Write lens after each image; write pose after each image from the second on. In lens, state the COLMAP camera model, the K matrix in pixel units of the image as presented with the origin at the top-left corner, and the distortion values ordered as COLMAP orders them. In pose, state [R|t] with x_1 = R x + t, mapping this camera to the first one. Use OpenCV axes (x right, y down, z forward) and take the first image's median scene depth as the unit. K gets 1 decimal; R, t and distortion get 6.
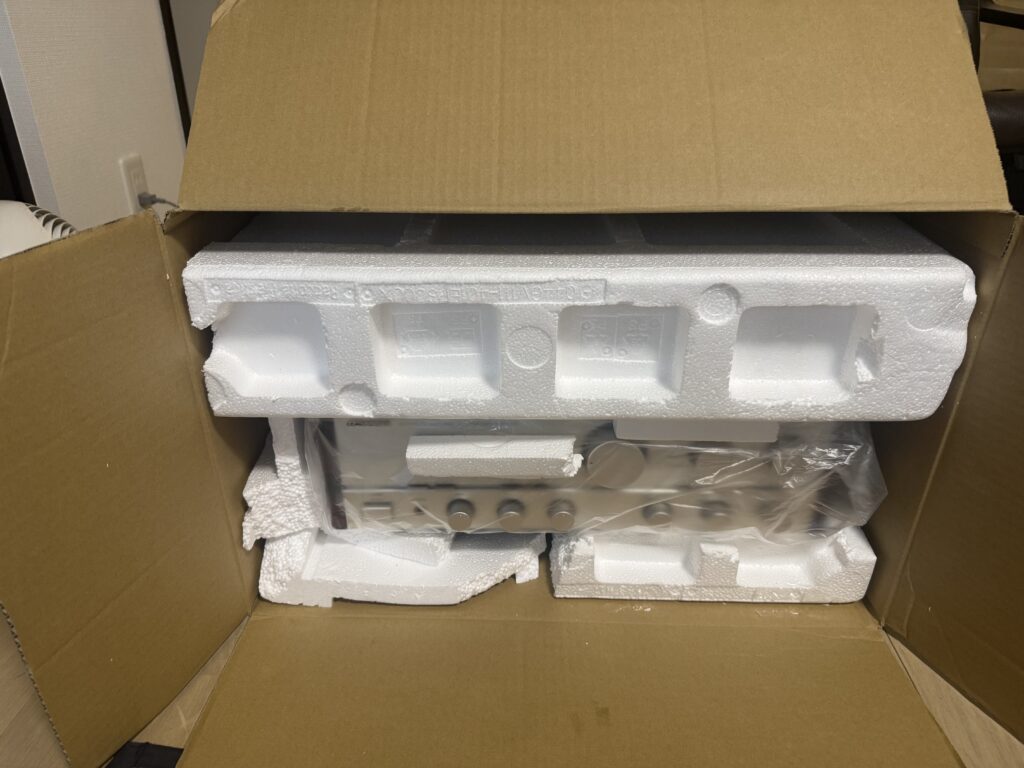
lens RADIAL K [[718.1, 0, 512.0], [0, 718.1, 384.0], [0, 0, 1]] dist [0.089380, -0.161065]
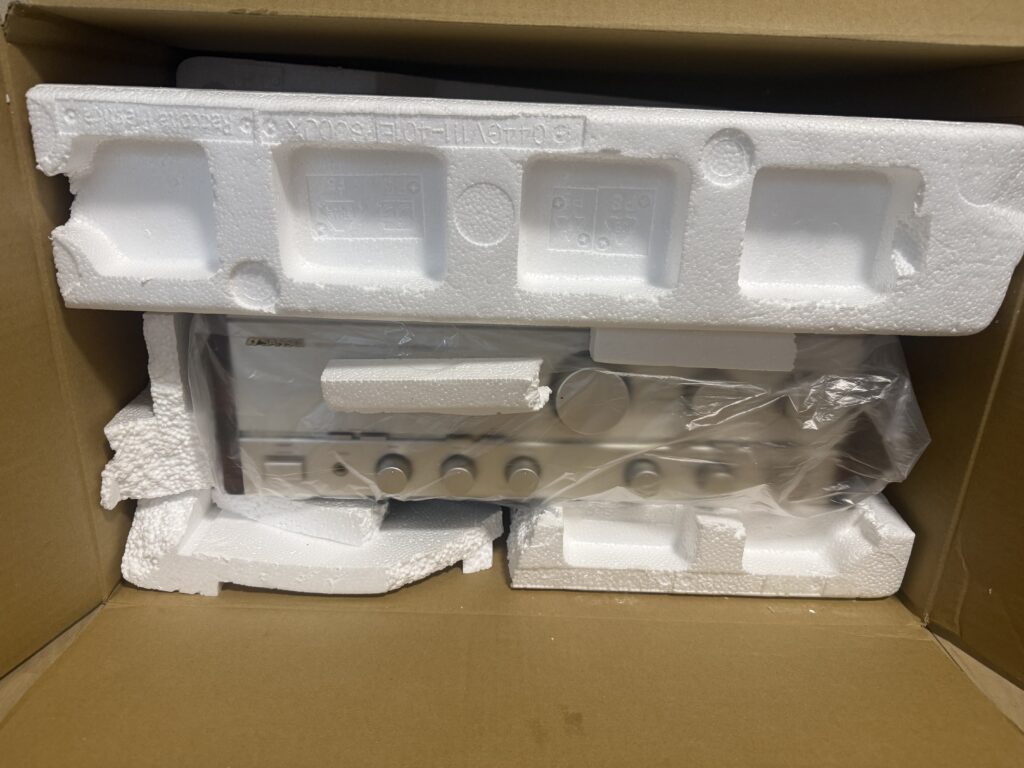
lens RADIAL K [[736.0, 0, 512.0], [0, 736.0, 384.0], [0, 0, 1]] dist [0.029790, -0.052602]
pose [[0.998559, 0.024182, 0.047917, 0.018496], [-0.018026, 0.991996, -0.124977, 0.204138], [-0.050556, 0.123933, 0.991002, 0.218283]]
